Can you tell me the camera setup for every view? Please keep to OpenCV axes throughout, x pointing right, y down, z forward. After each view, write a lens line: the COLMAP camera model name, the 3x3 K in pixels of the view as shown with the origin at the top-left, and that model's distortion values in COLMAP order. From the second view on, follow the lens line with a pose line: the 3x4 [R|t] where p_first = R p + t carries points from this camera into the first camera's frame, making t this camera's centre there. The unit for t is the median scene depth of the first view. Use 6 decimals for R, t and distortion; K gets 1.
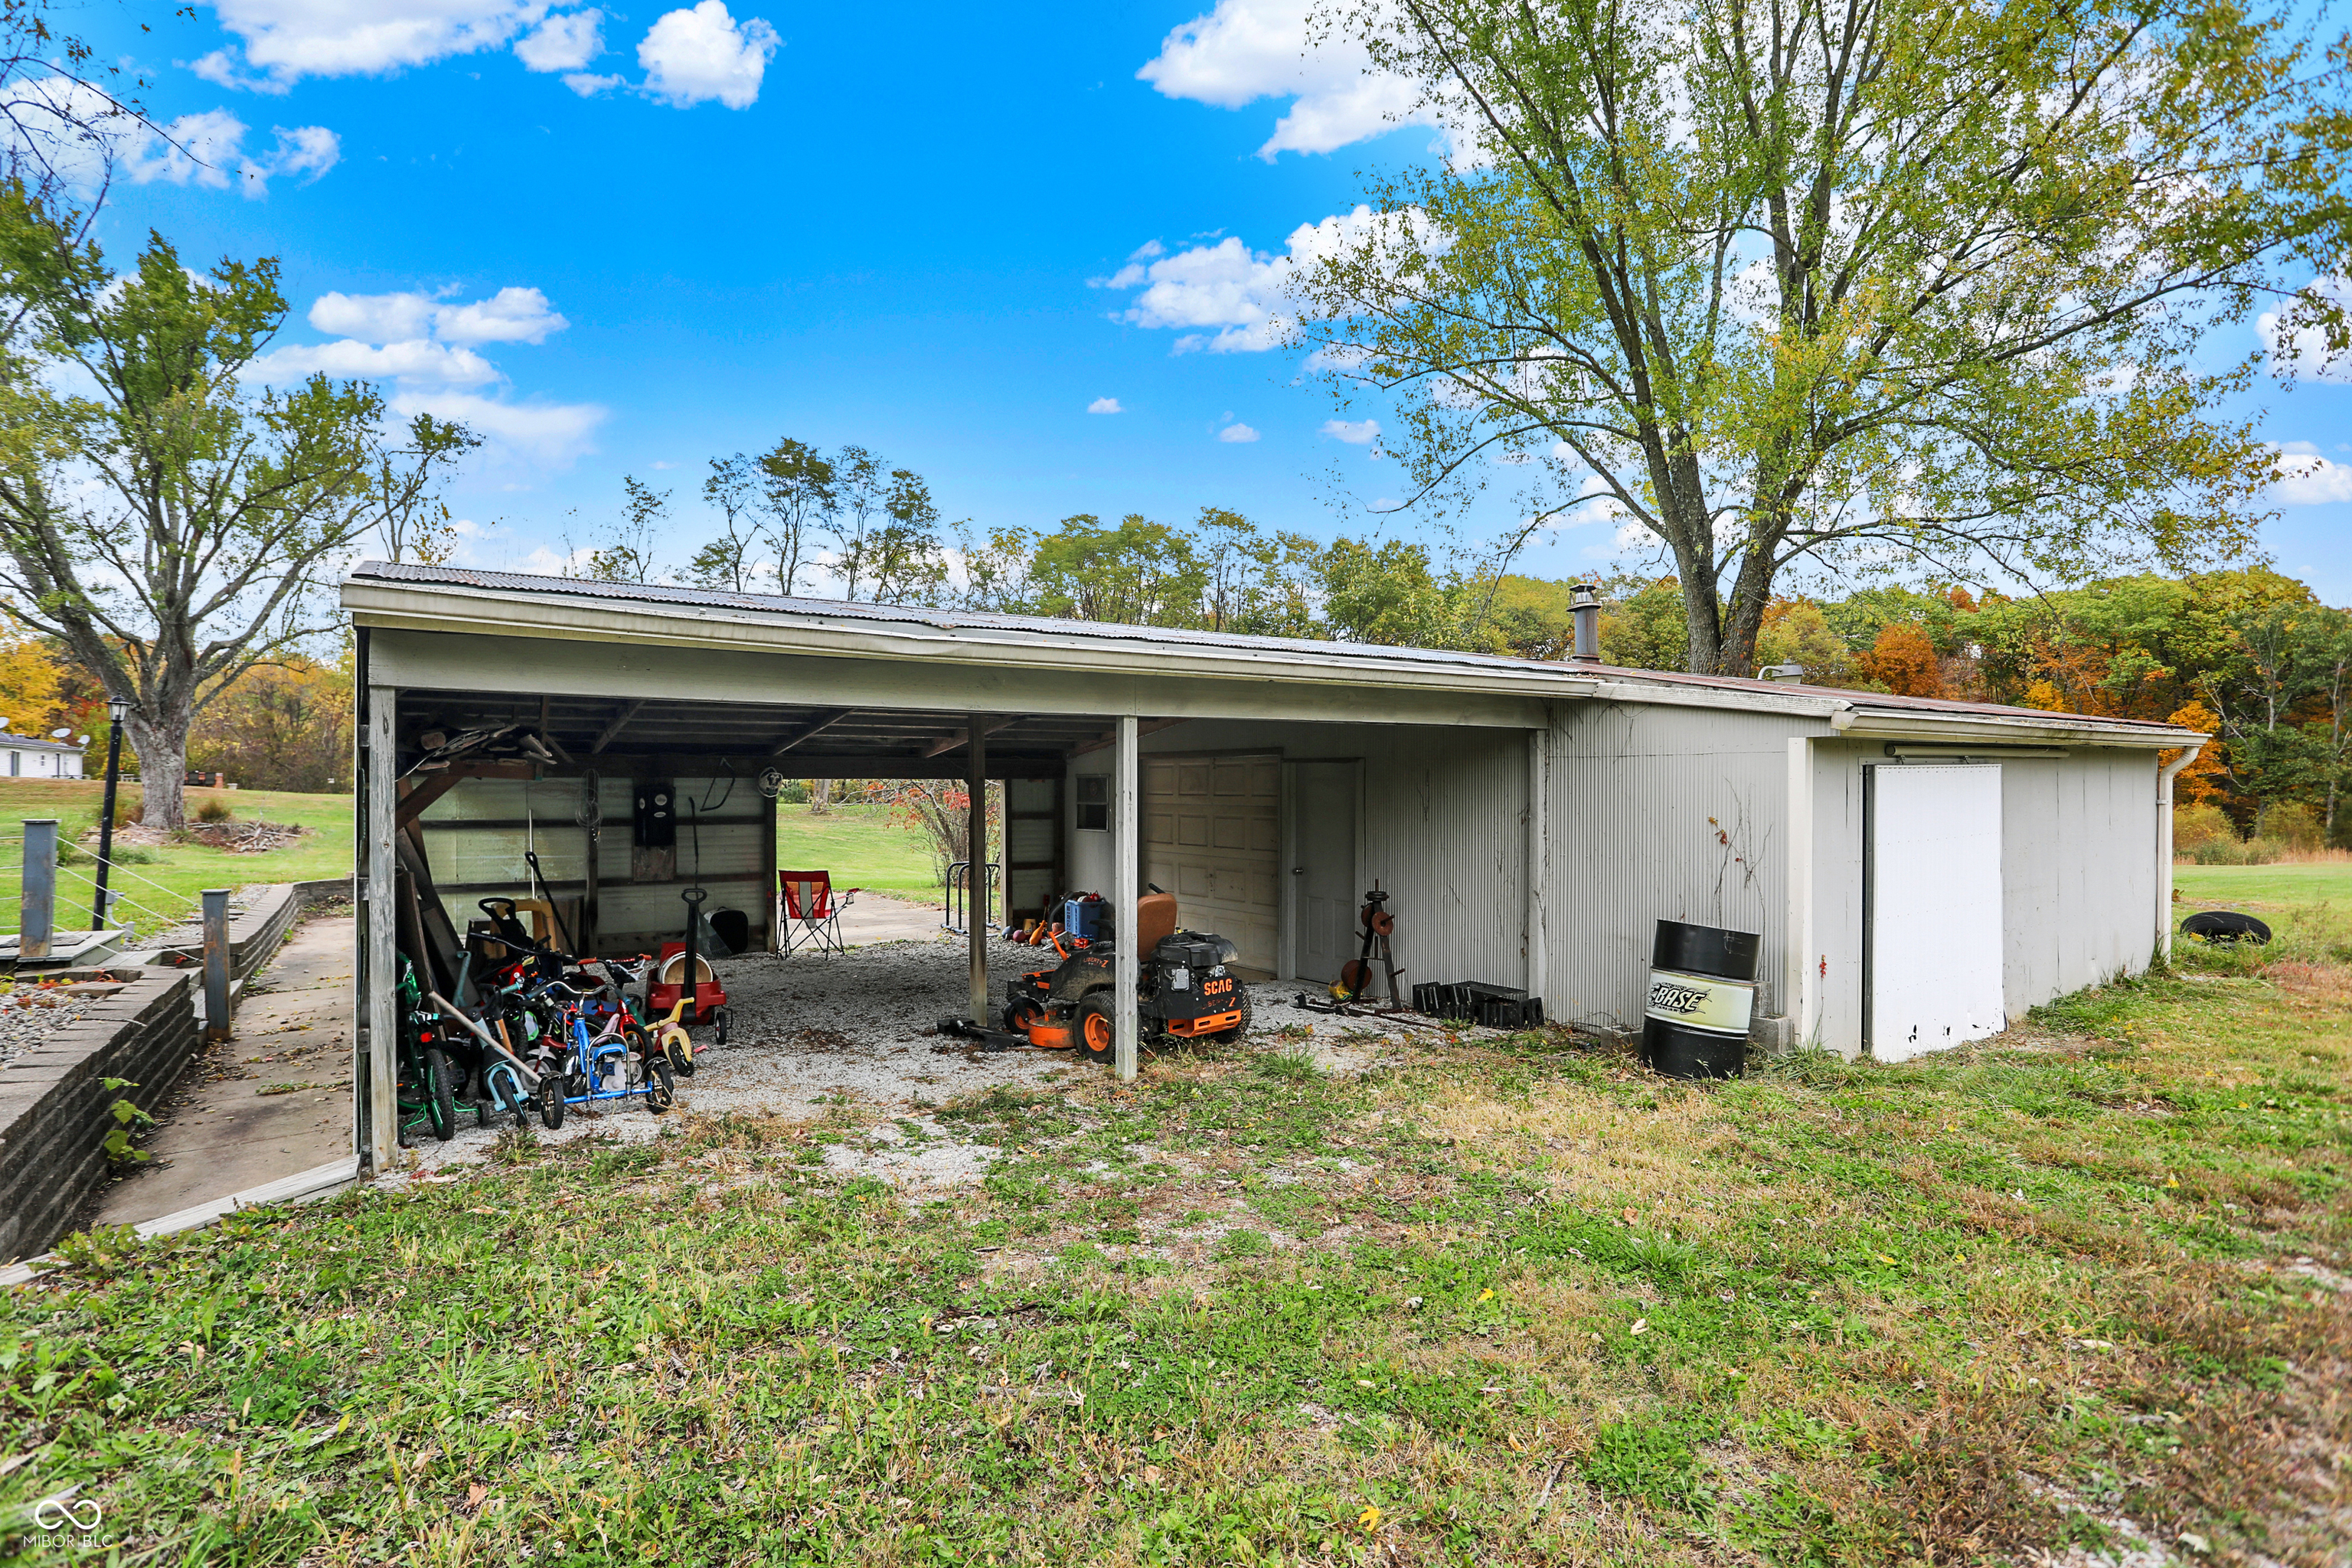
lens RADIAL K [[1193.2, 0, 1148.4], [0, 1193.2, 782.7], [0, 0, 1]] dist [-0.056041, 0.027756]
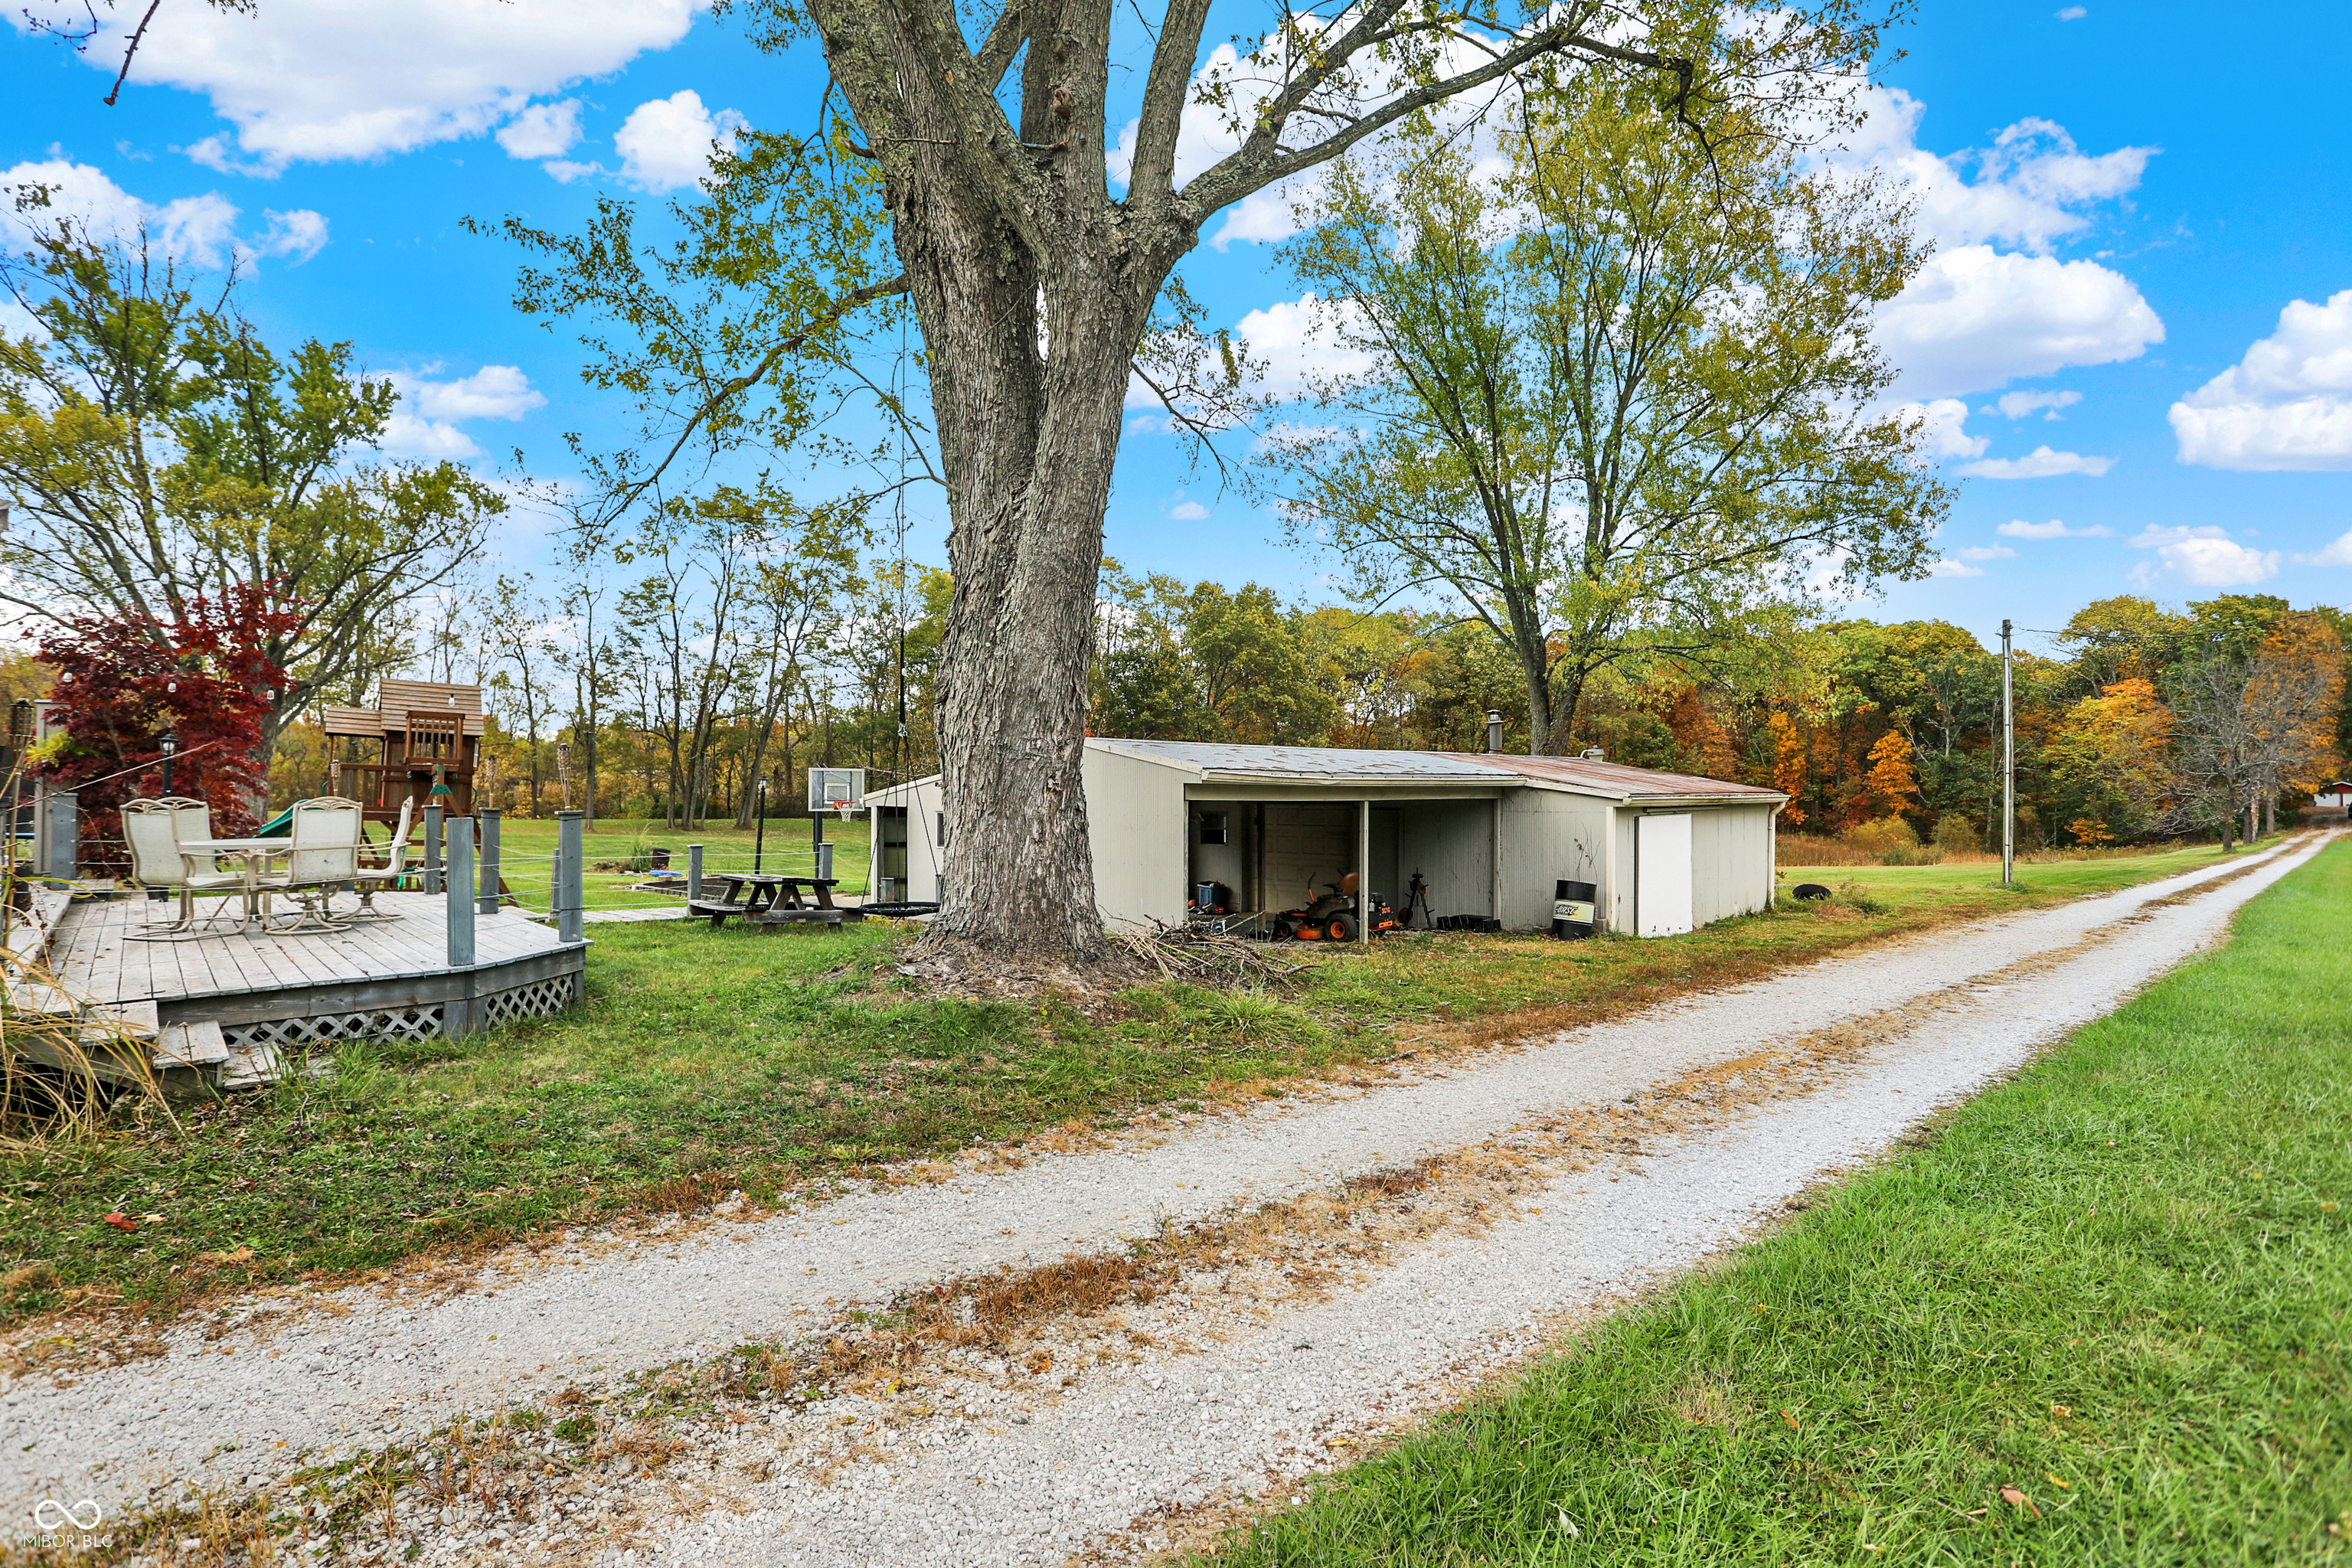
lens RADIAL K [[1193.2, 0, 1148.4], [0, 1193.2, 782.7], [0, 0, 1]] dist [-0.056041, 0.027756]
pose [[0.988073, 0.003092, 0.153957, -0.158555], [-0.001689, 0.999956, -0.009242, -0.012751], [-0.153979, 0.008872, 0.988034, -0.263254]]
